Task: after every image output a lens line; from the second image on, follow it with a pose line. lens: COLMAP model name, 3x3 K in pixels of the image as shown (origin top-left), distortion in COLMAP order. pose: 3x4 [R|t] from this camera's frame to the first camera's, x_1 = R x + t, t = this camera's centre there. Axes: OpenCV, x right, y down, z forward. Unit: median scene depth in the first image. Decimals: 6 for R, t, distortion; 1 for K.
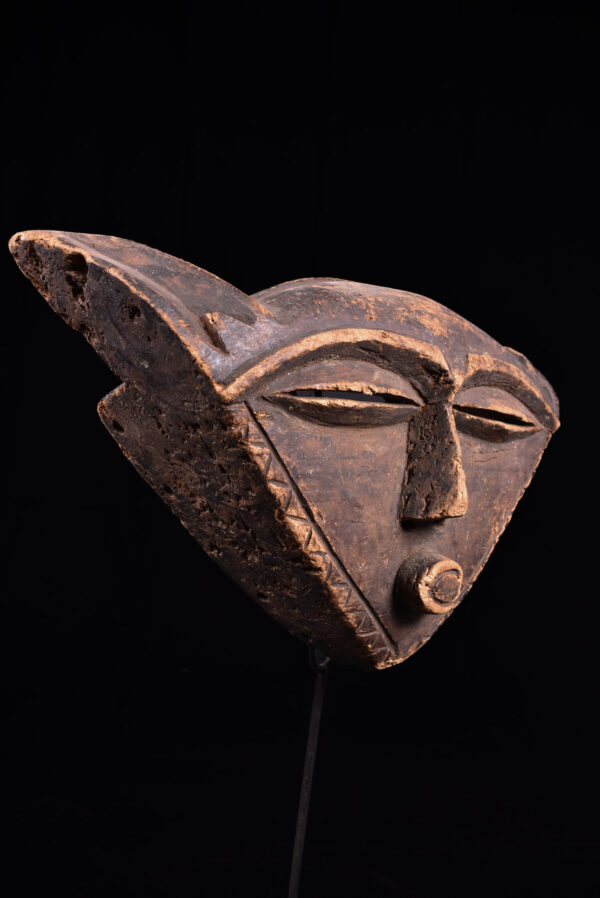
lens RADIAL K [[845.0, 0, 299.7], [0, 845.0, 449.4], [0, 0, 1]] dist [-0.078539, 0.000000]
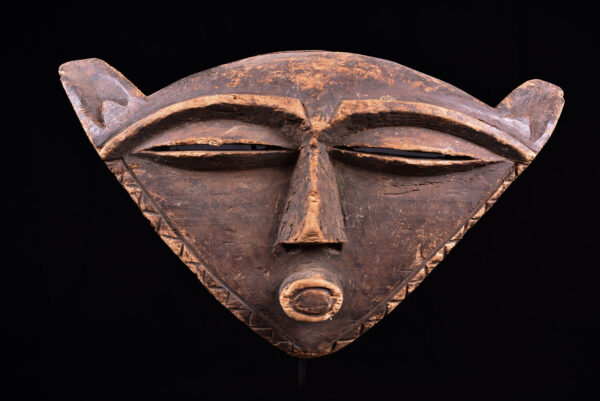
lens RADIAL K [[564.6, 0, 299.5], [0, 564.6, 201.3], [0, 0, 1]] dist [-0.078539, 0.000000]
pose [[0.723815, 0.017246, -0.689778, 0.749565], [0.023603, 0.998484, 0.049733, -0.018750], [0.689590, -0.052279, 0.722311, 0.442450]]
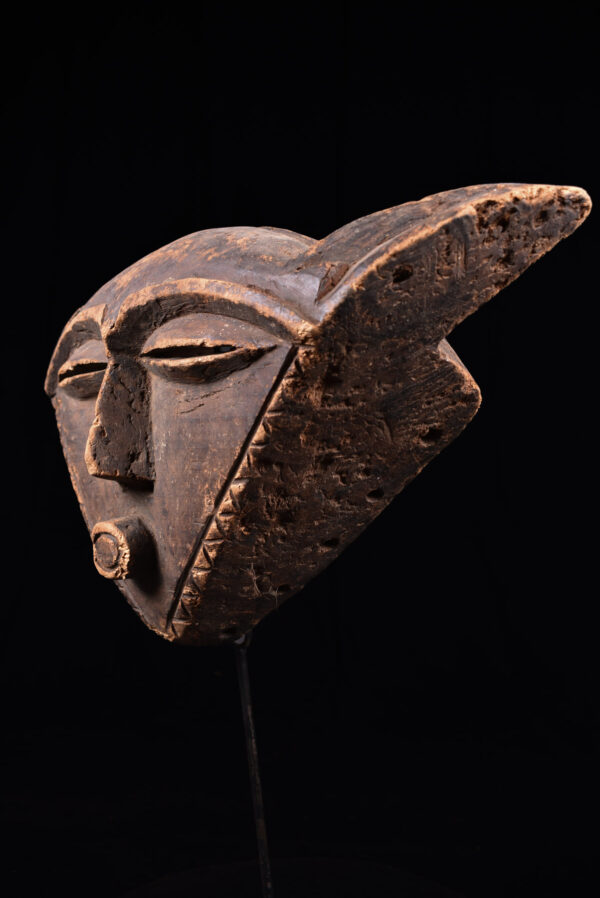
lens RADIAL K [[845.0, 0, 301.2], [0, 845.0, 448.1], [0, 0, 1]] dist [-0.078539, 0.000000]
pose [[-0.129080, -0.057043, -0.989992, 1.151600], [0.009025, 0.998235, -0.058694, 0.111874], [0.991593, -0.016511, -0.128337, 1.418402]]
